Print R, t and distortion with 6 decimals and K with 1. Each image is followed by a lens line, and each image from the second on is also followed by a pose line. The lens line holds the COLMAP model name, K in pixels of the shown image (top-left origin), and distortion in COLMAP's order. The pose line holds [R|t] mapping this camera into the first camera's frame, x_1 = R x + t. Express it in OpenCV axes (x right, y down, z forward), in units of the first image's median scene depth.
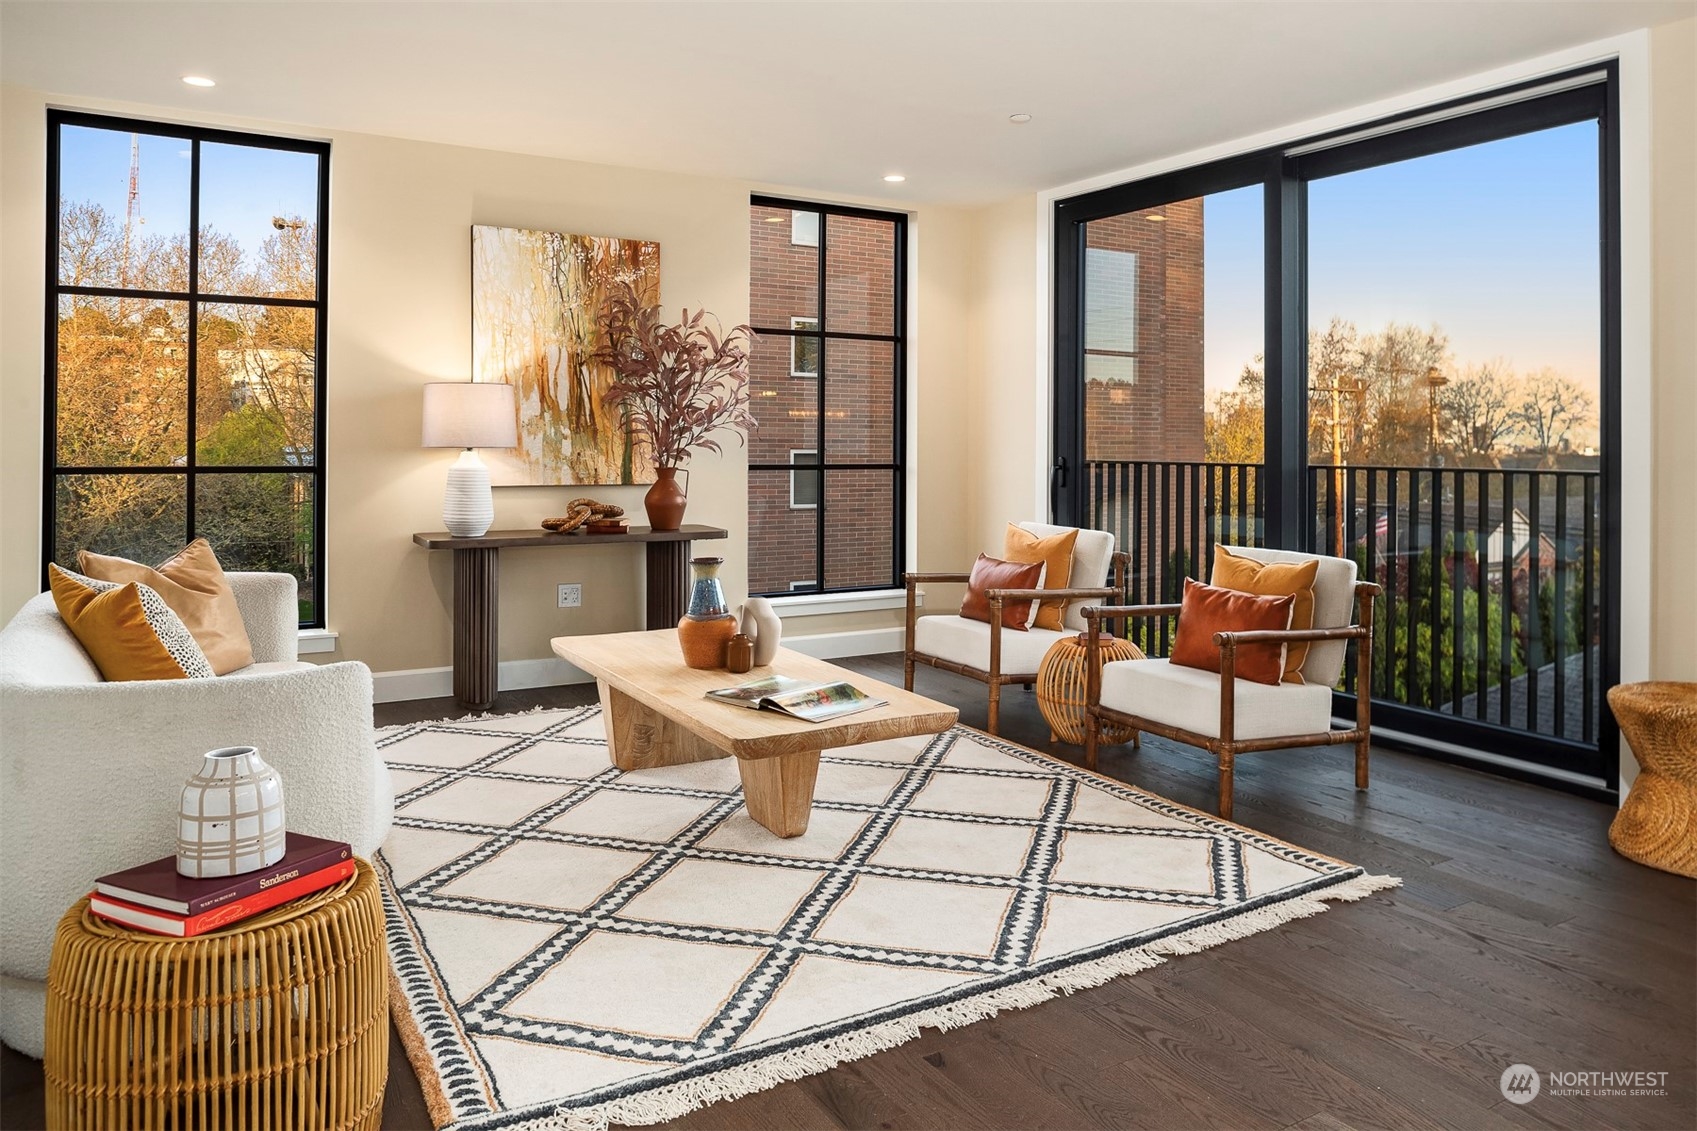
lens RADIAL K [[1184.3, 0, 887.5], [0, 1184.3, 437.3], [0, 0, 1]] dist [-0.057975, 0.034822]
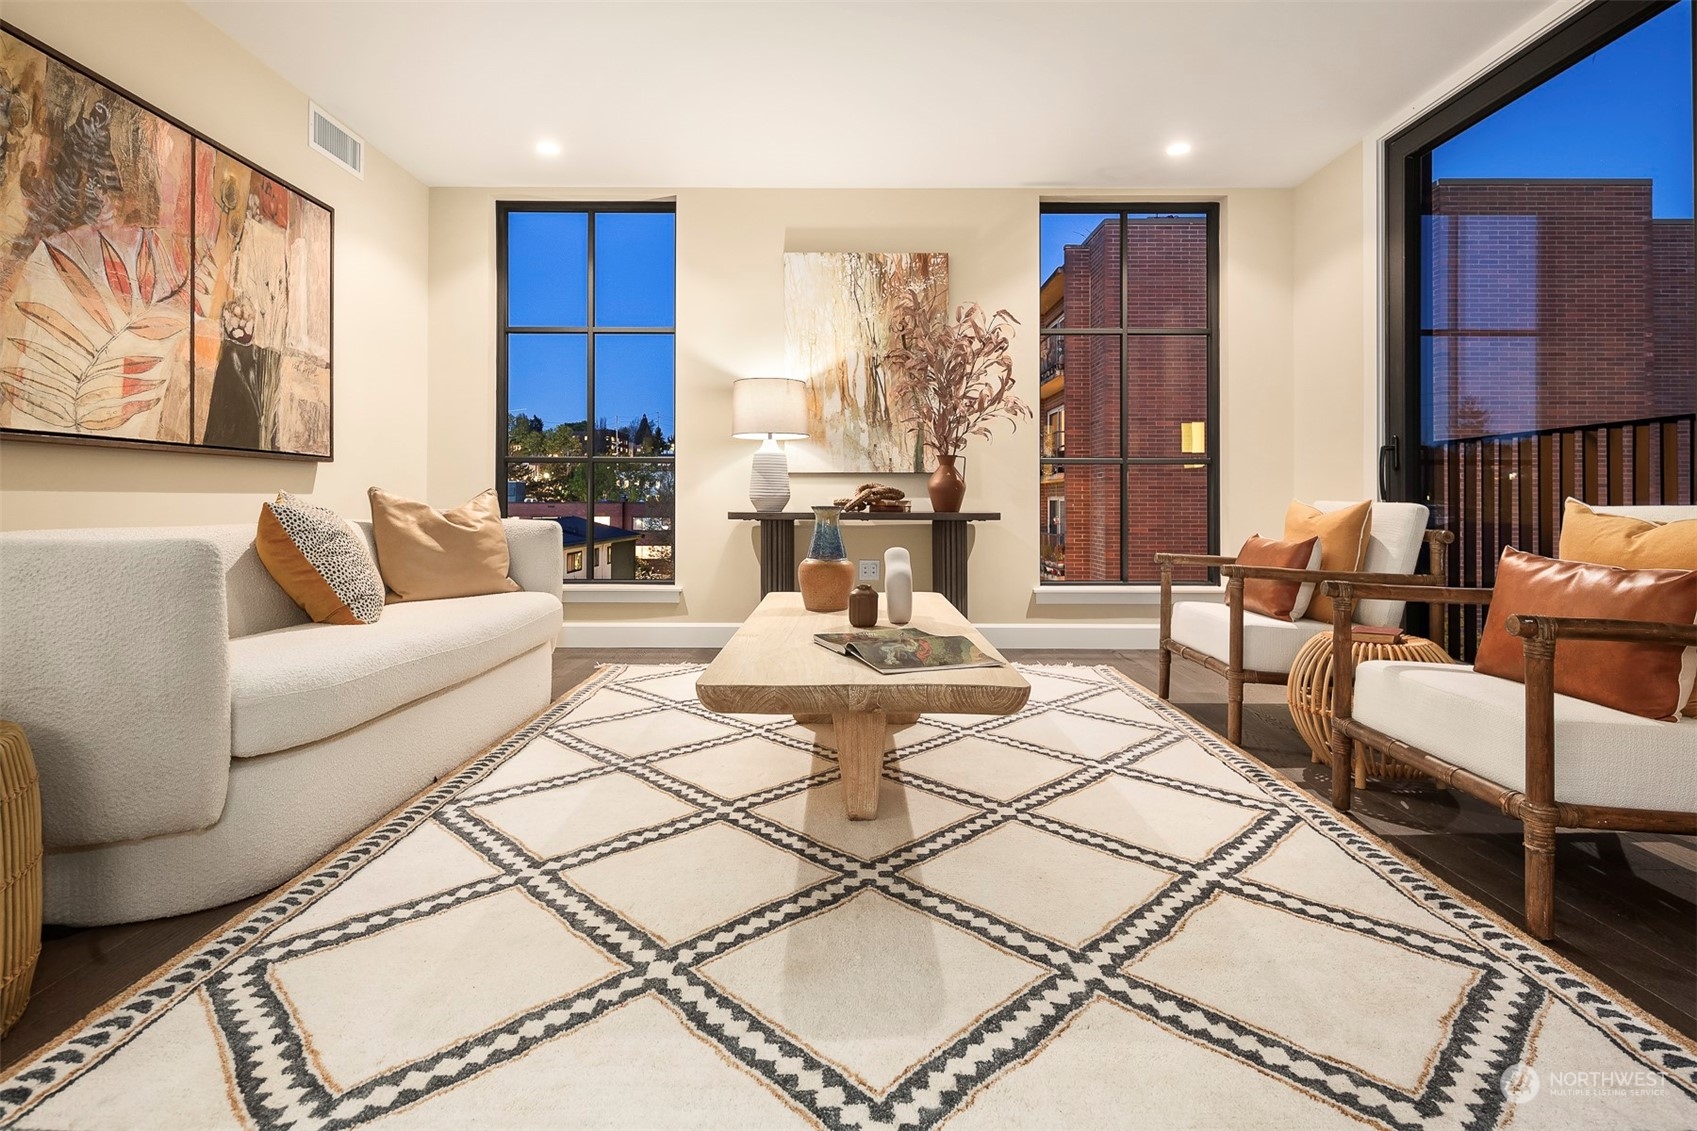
lens RADIAL K [[830.0, 0, 850.9], [0, 830.0, 503.2], [0, 0, 1]] dist [0.002240, -0.004333]
pose [[0.850249, -0.004819, -0.526359, 0.141745], [0.004788, 0.999988, -0.001421, 0.071723], [0.526359, -0.001312, 0.850261, 0.308657]]
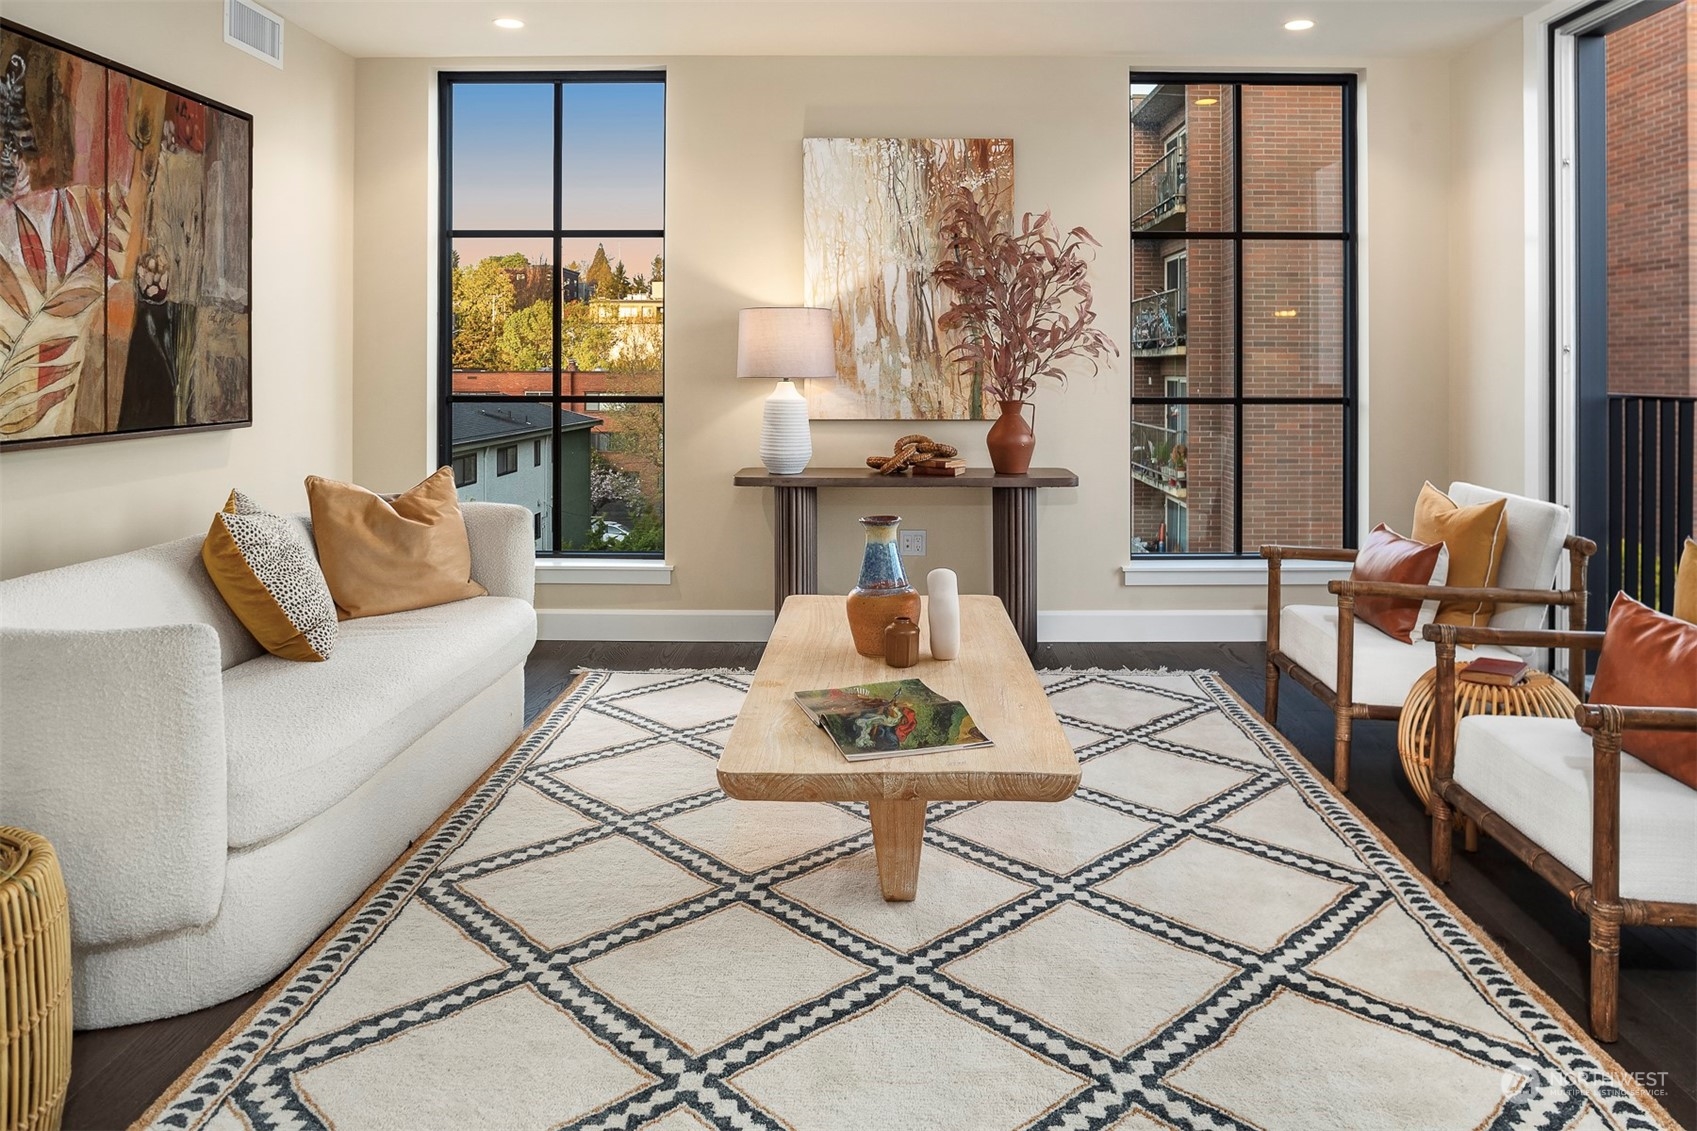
lens RADIAL K [[1184.3, 0, 893.7], [0, 1184.3, 369.5], [0, 0, 1]] dist [-0.057975, 0.034822]
pose [[0.850986, -0.003861, -0.525173, 0.192903], [0.005828, 0.999981, 0.002091, 0.000920], [0.525155, -0.004840, 0.850993, 0.230970]]
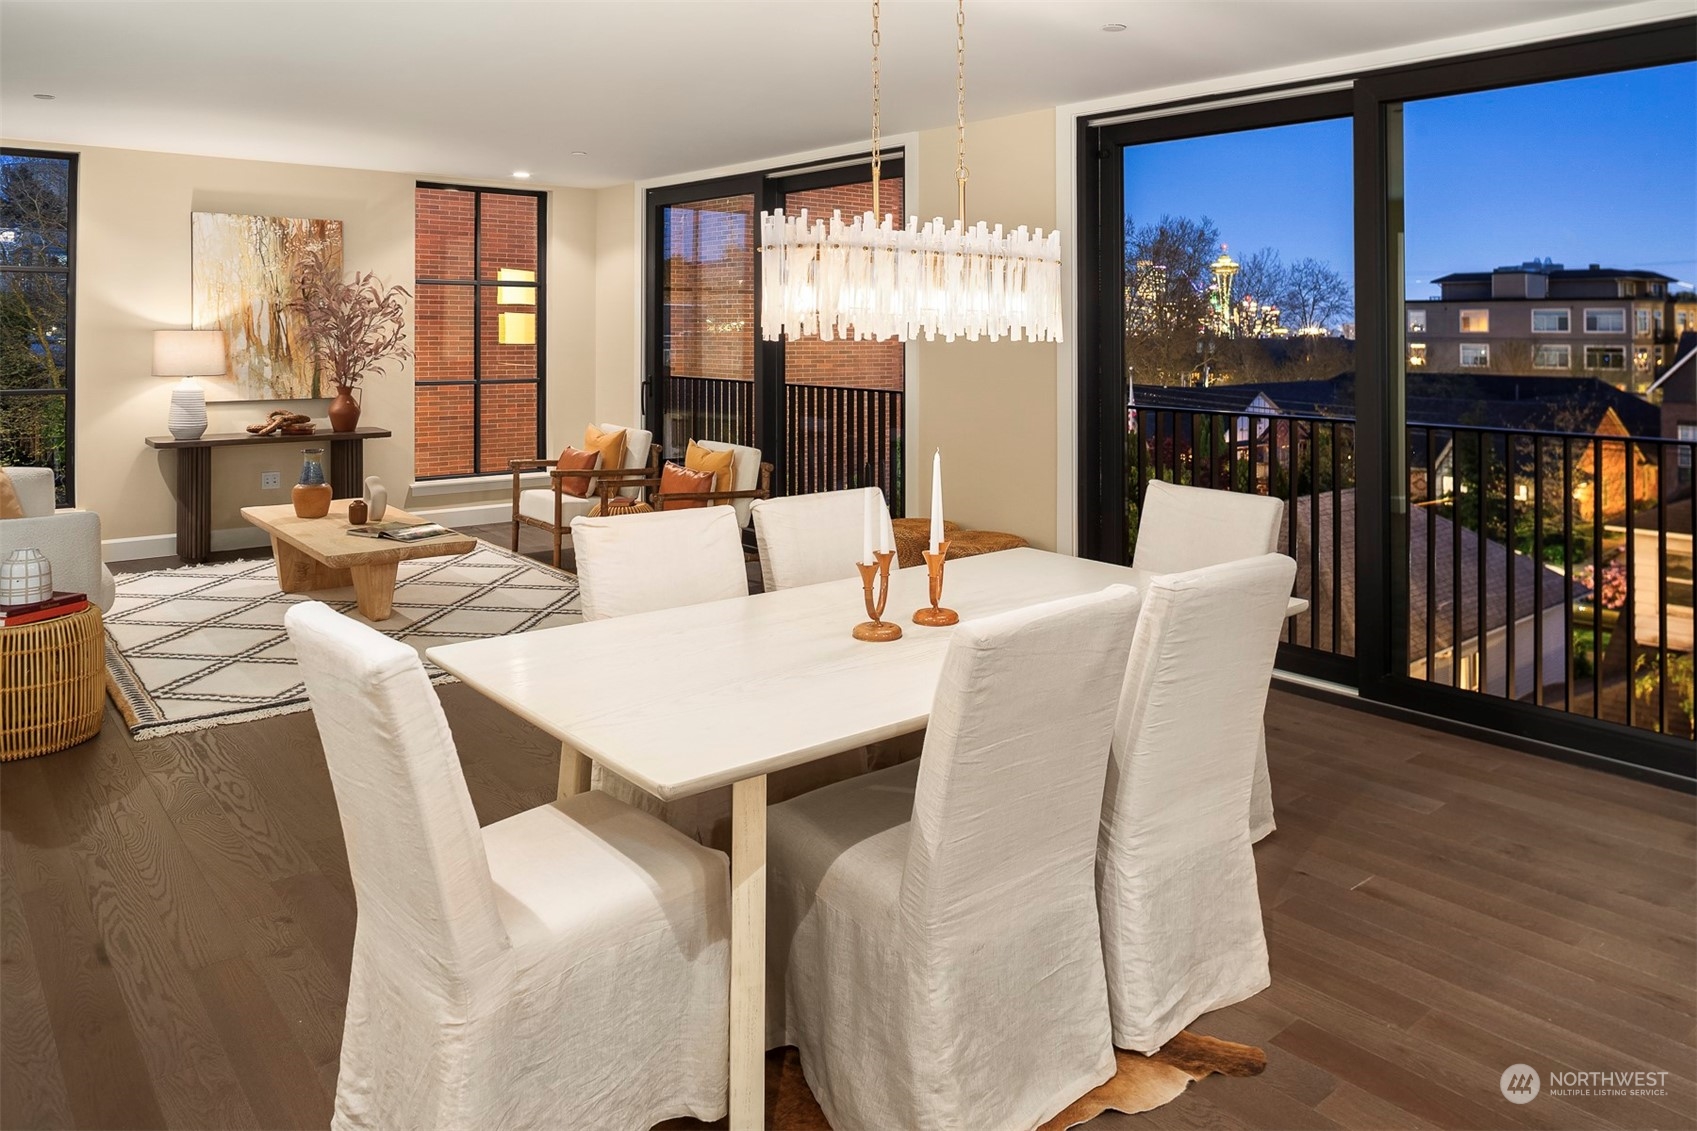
lens RADIAL K [[1184.3, 0, 887.3], [0, 1184.3, 326.1], [0, 0, 1]] dist [-0.057975, 0.034822]
pose [[0.987439, -0.000680, 0.158000, 0.225624], [0.000156, 0.999994, 0.003328, -0.049885], [-0.158002, -0.003262, 0.987433, -0.457094]]
